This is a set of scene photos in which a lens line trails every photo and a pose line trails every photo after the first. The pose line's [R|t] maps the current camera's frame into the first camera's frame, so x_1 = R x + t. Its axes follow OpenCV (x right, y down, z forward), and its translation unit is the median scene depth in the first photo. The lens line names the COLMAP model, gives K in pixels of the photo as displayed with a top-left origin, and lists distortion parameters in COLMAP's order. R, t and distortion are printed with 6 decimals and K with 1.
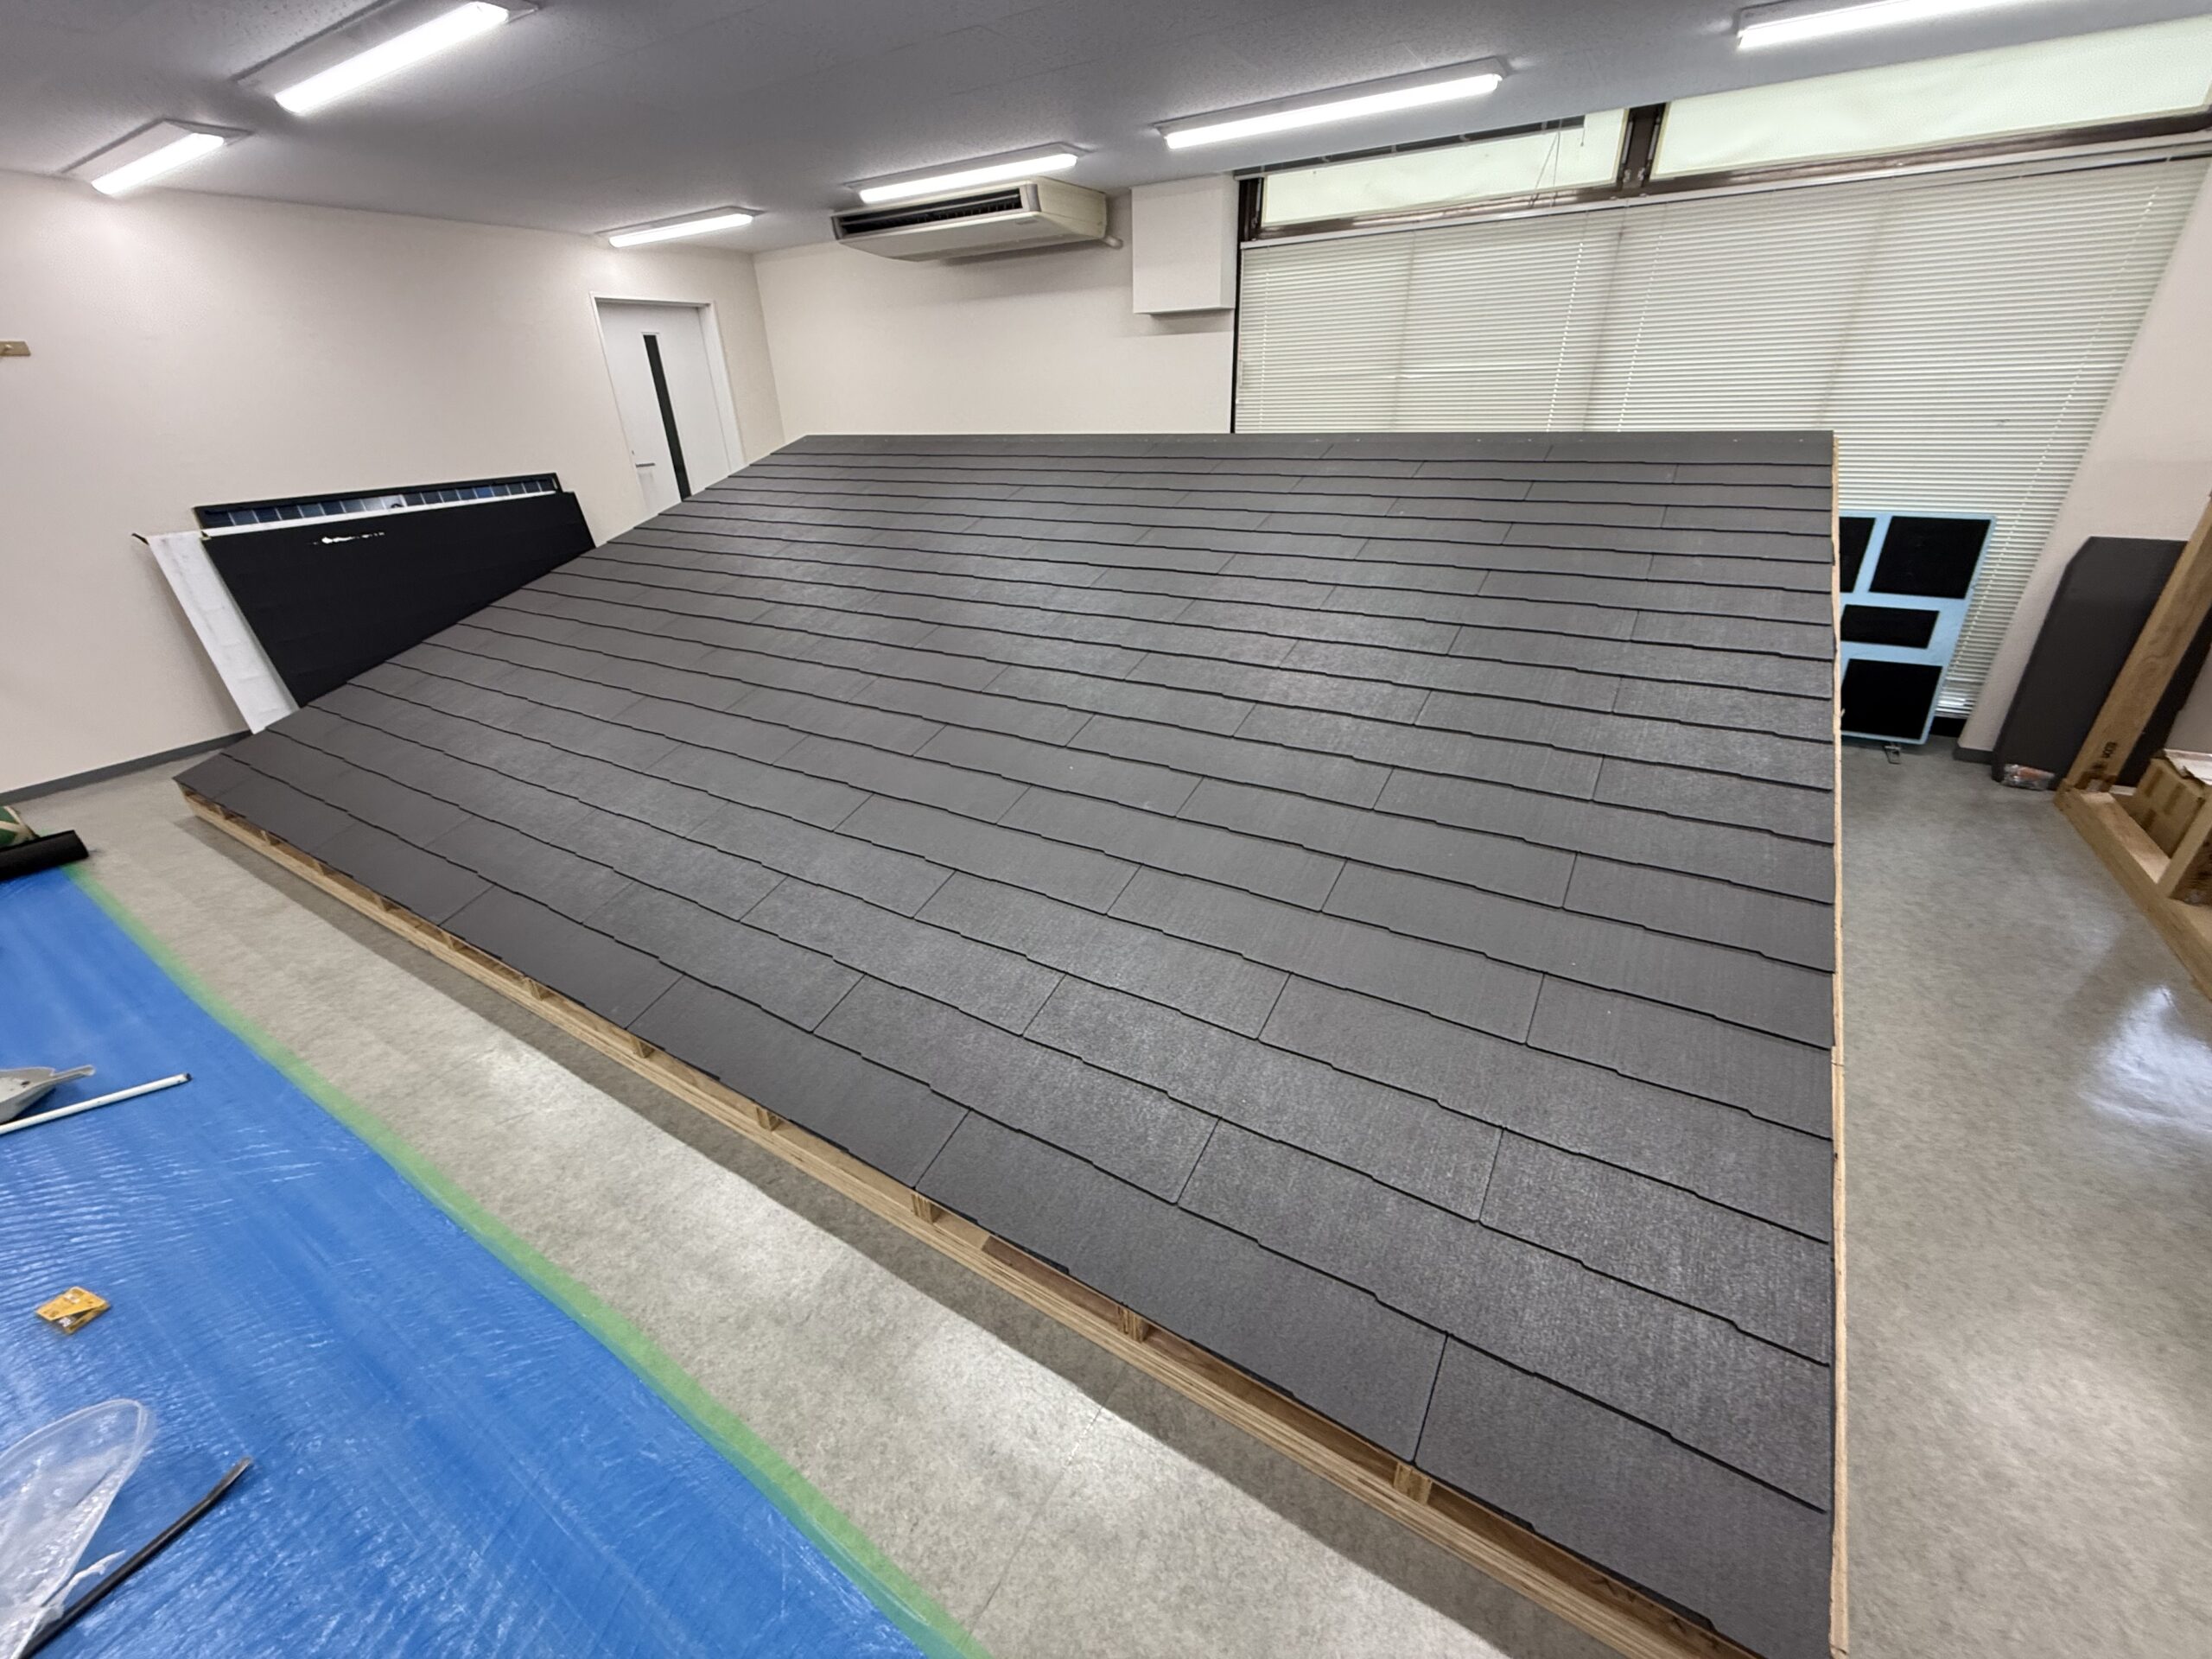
lens RADIAL K [[878.6, 0, 1093.4], [0, 878.6, 827.7], [0, 0, 1]] dist [-0.000754, 0.000191]
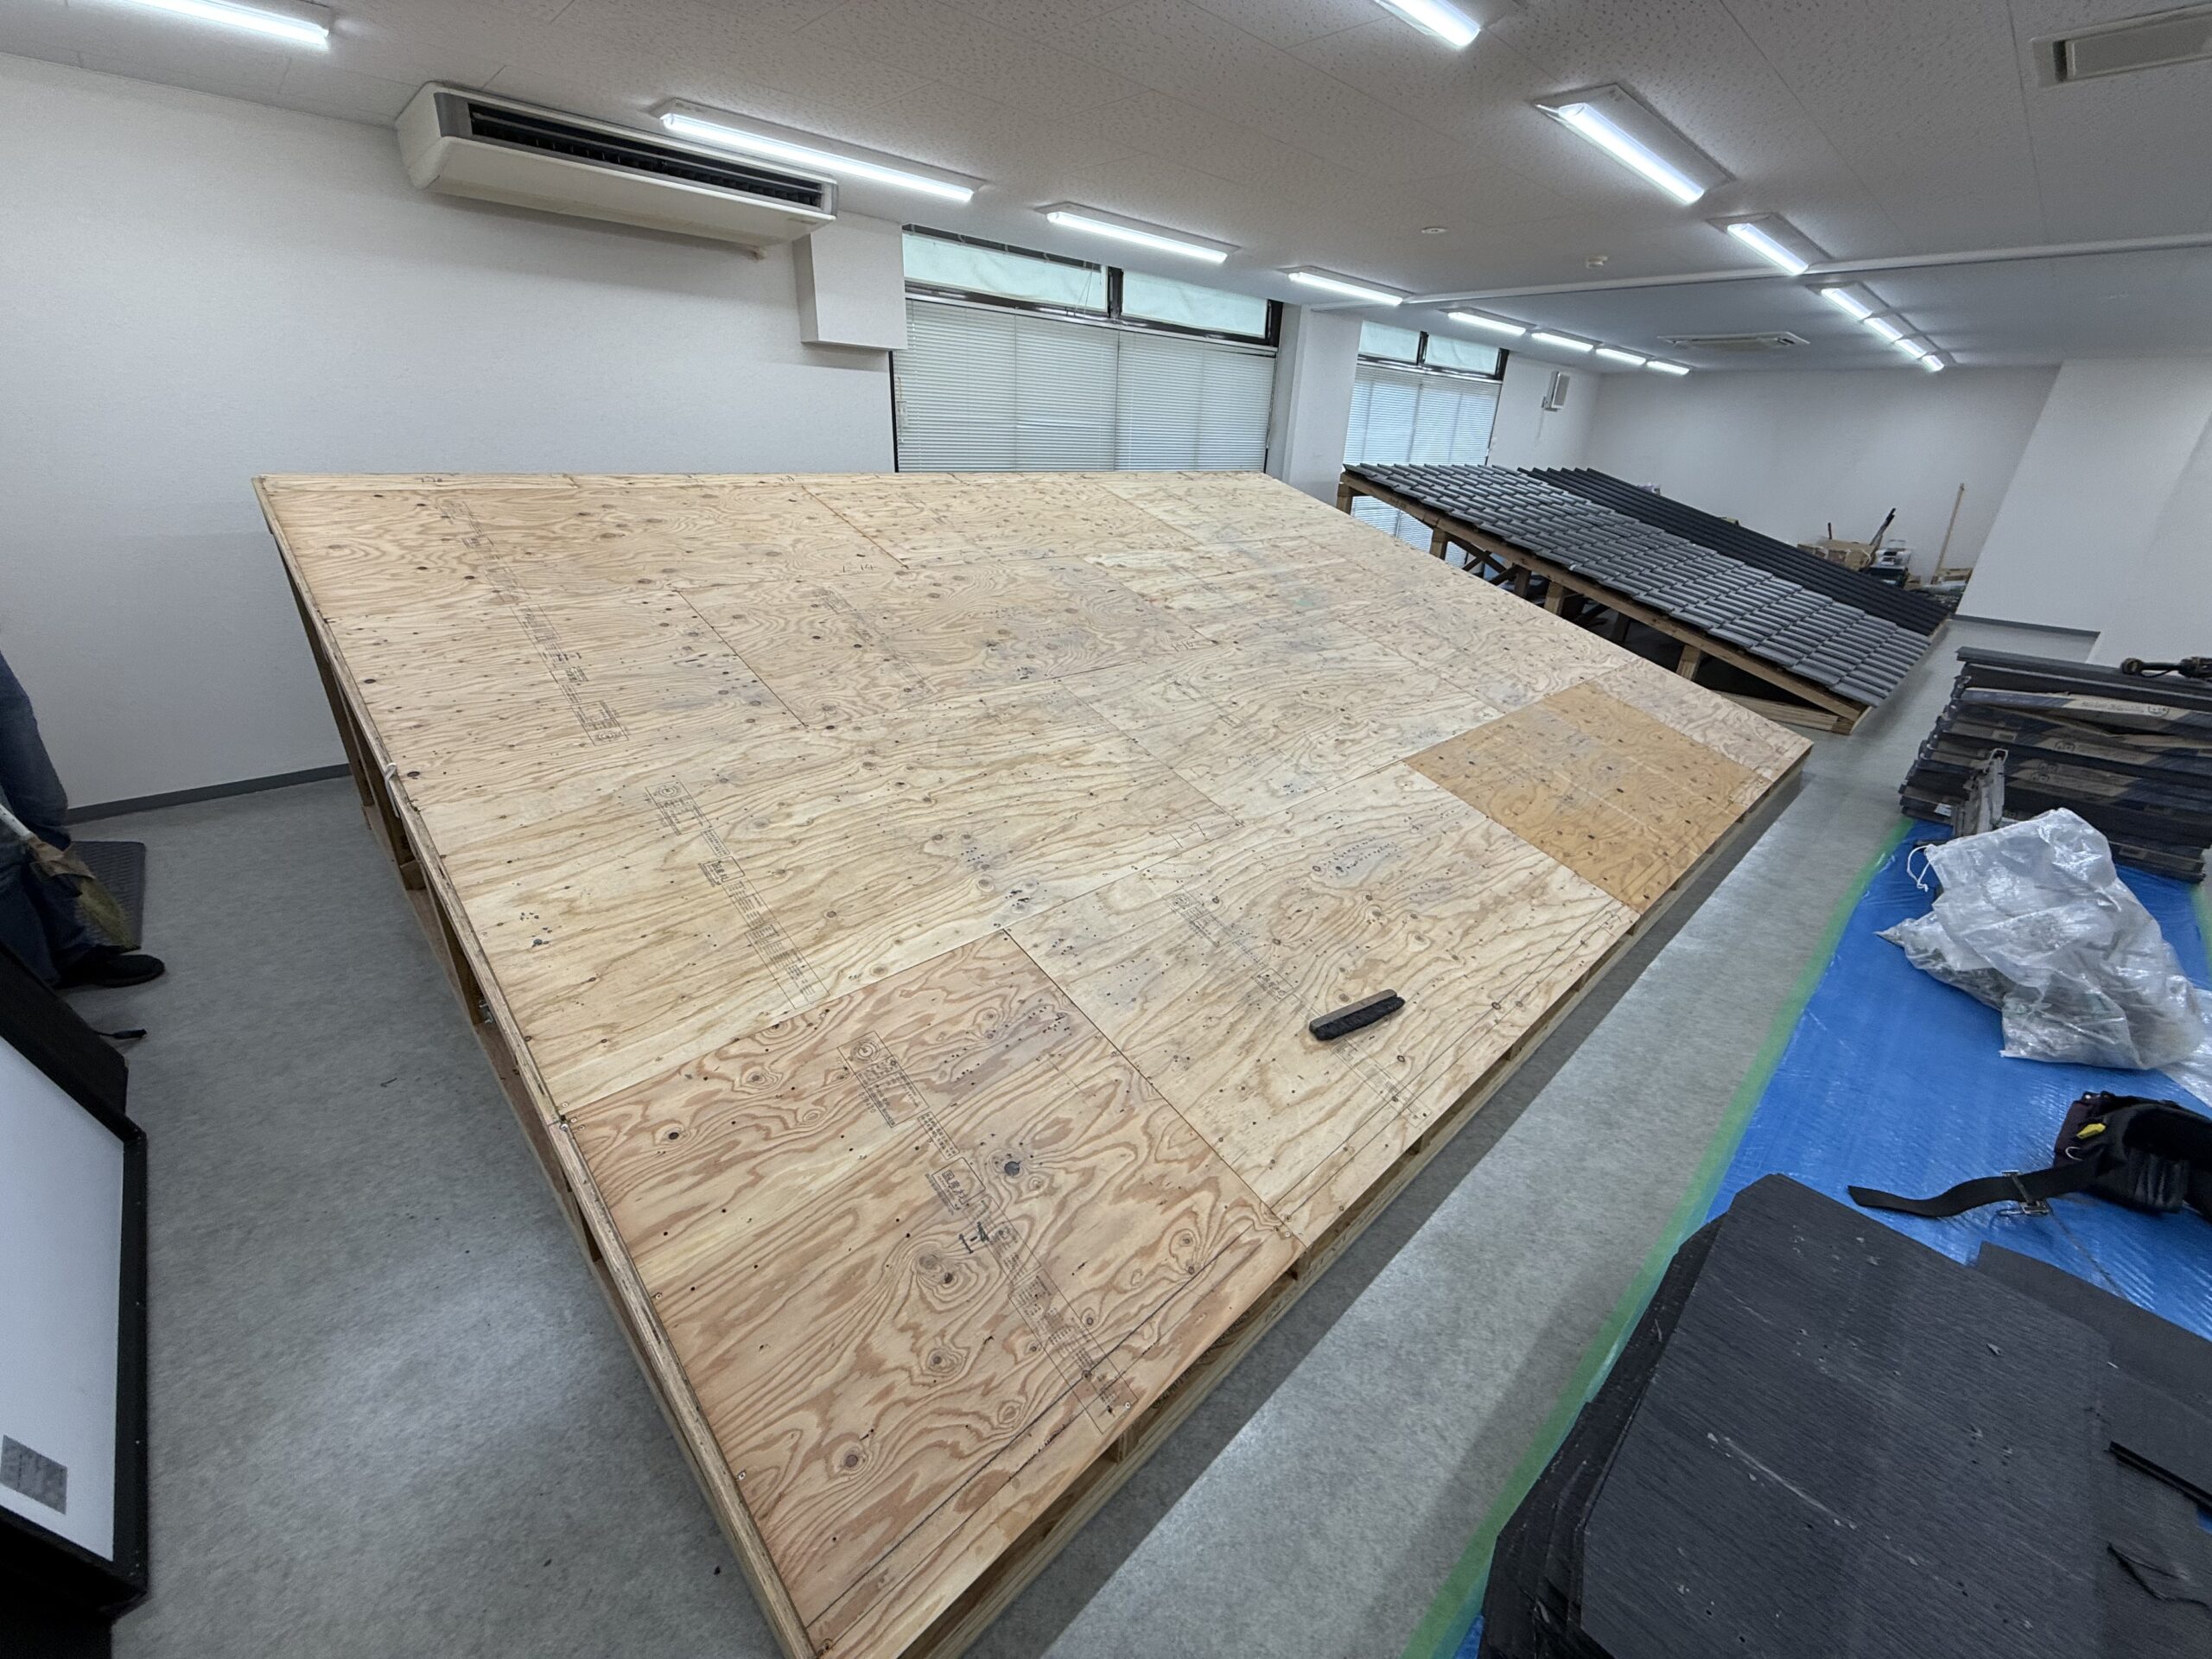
lens RADIAL K [[878.6, 0, 1093.4], [0, 878.6, 827.7], [0, 0, 1]] dist [-0.000754, 0.000191]
pose [[0.247102, -0.360868, 0.899286, -1.018829], [0.398863, 0.883675, 0.245006, -0.284866], [-0.883091, 0.298150, 0.362295, 0.653168]]
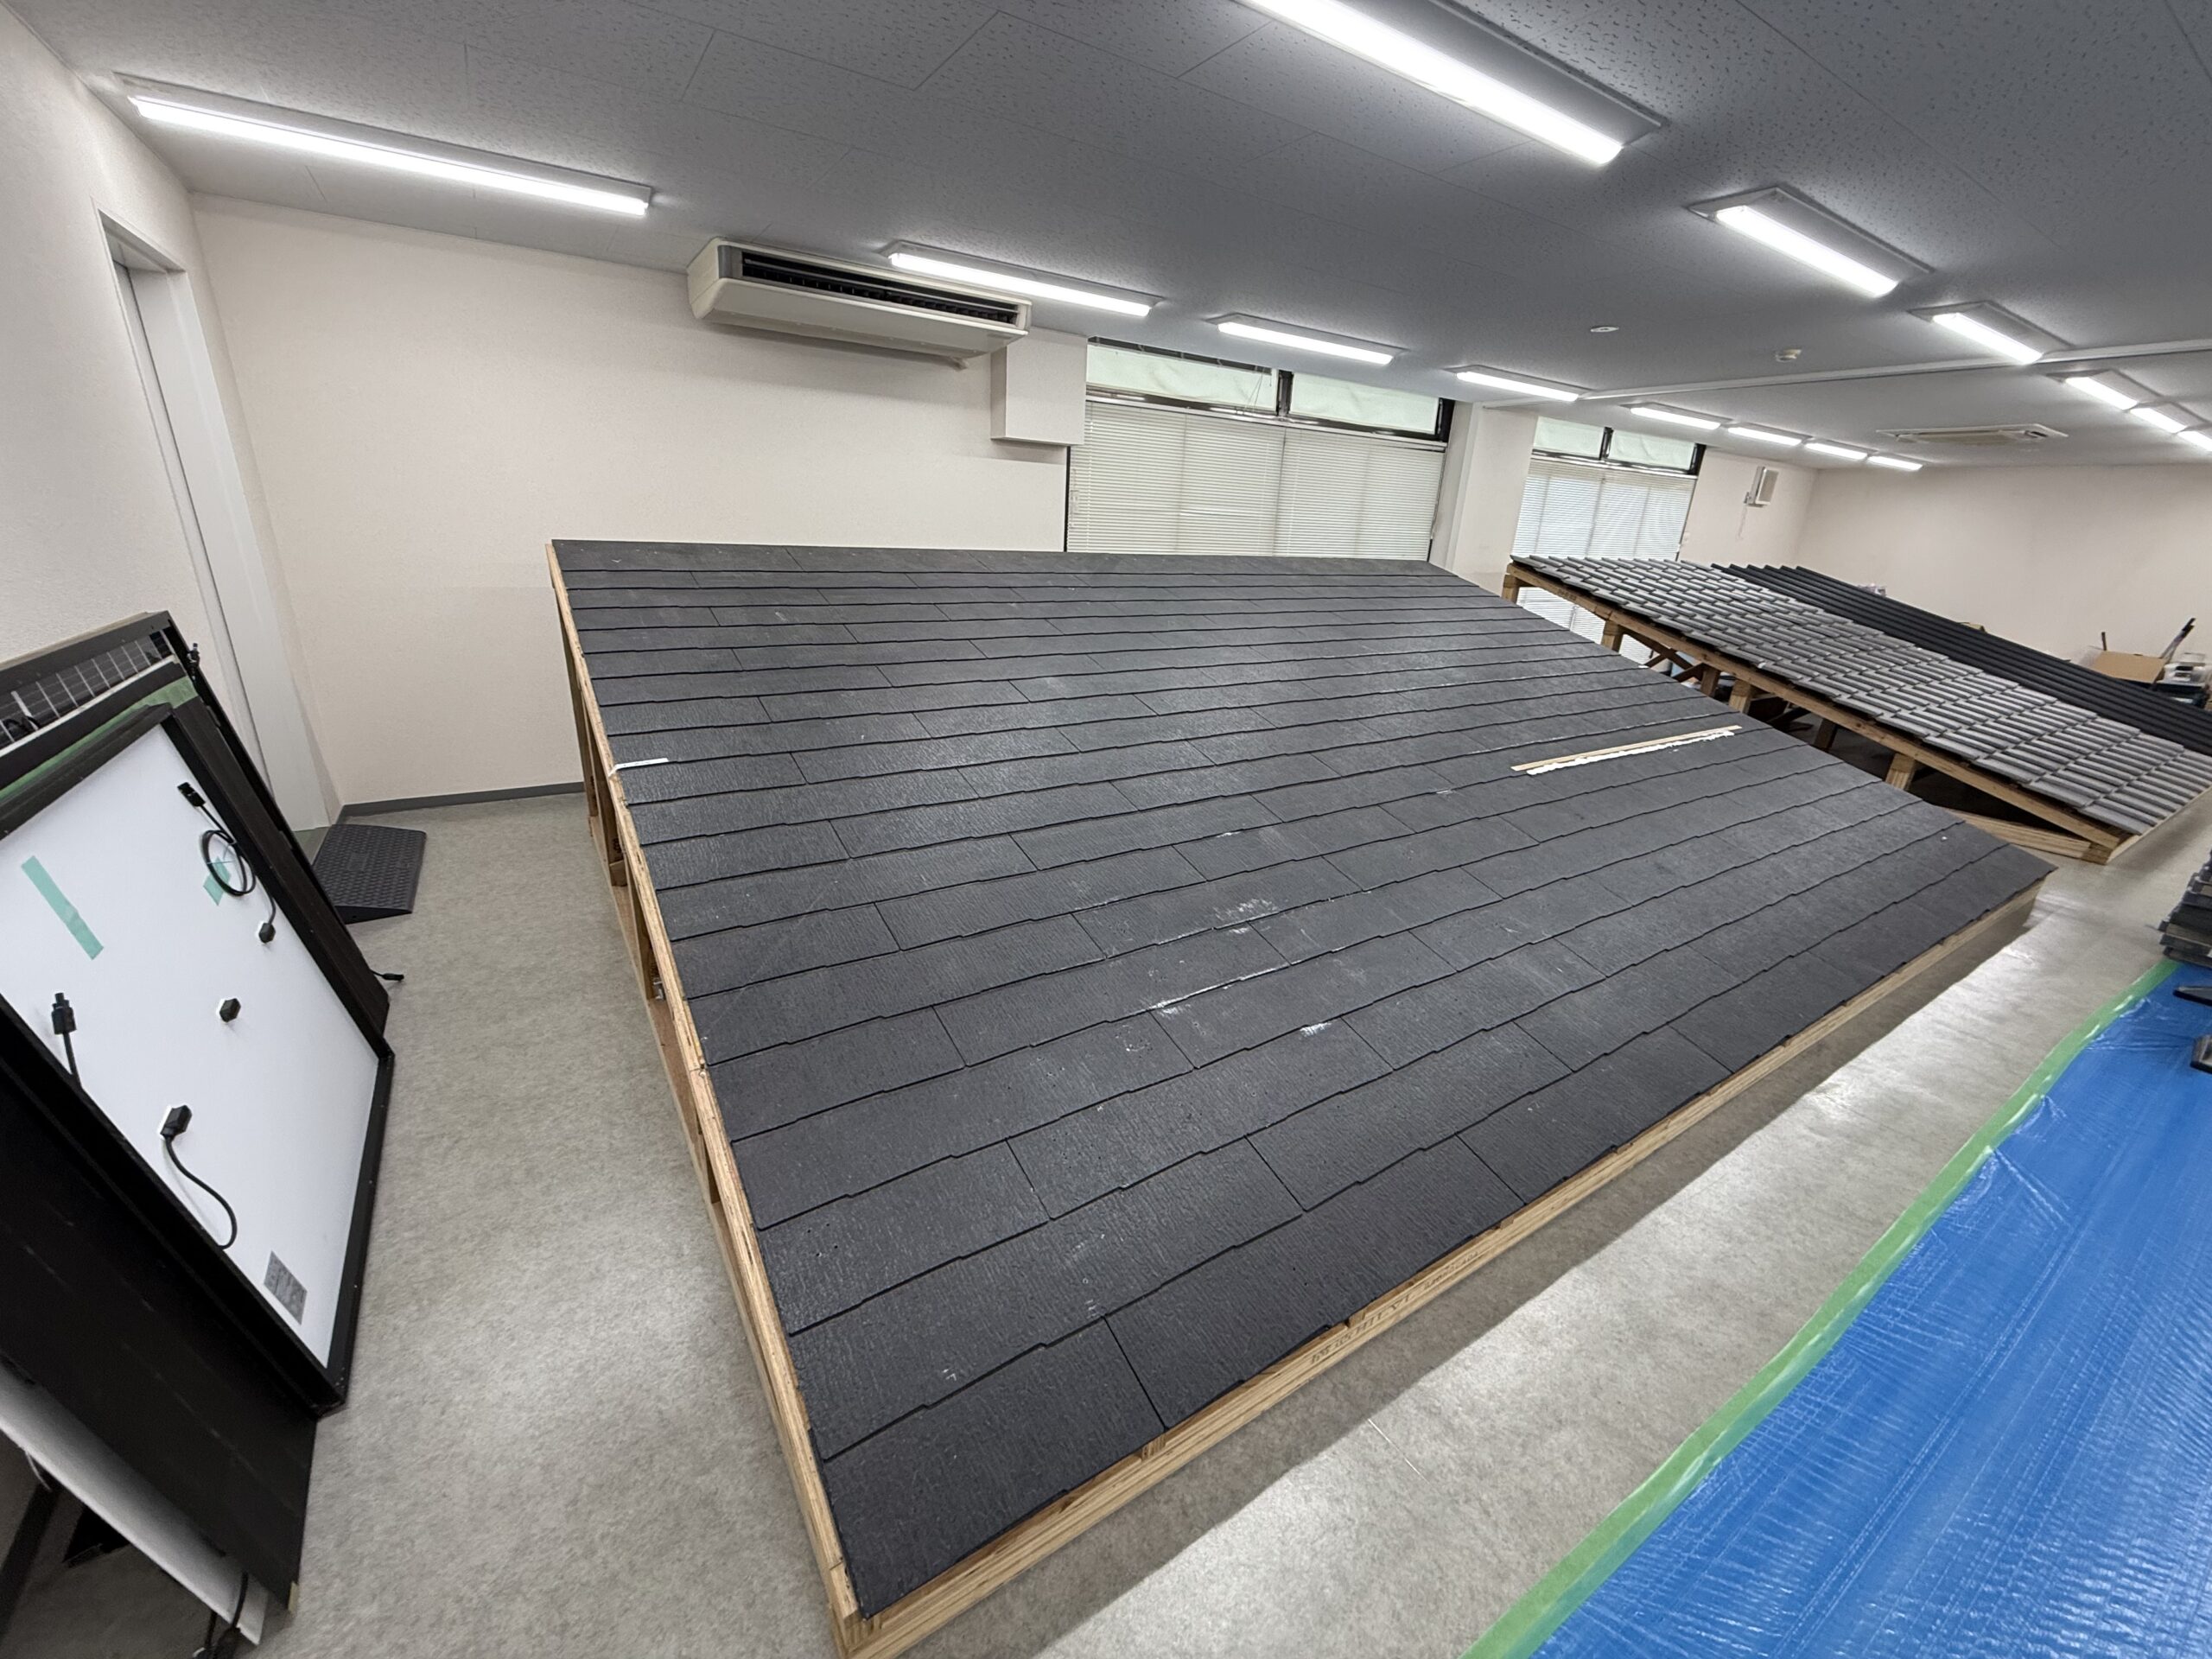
lens RADIAL K [[878.6, 0, 1093.4], [0, 878.6, 827.7], [0, 0, 1]] dist [-0.000754, 0.000191]
pose [[0.425382, -0.252781, 0.868995, -1.046730], [0.354713, 0.929943, 0.096874, -0.260294], [-0.832603, 0.267035, 0.485246, 0.622614]]
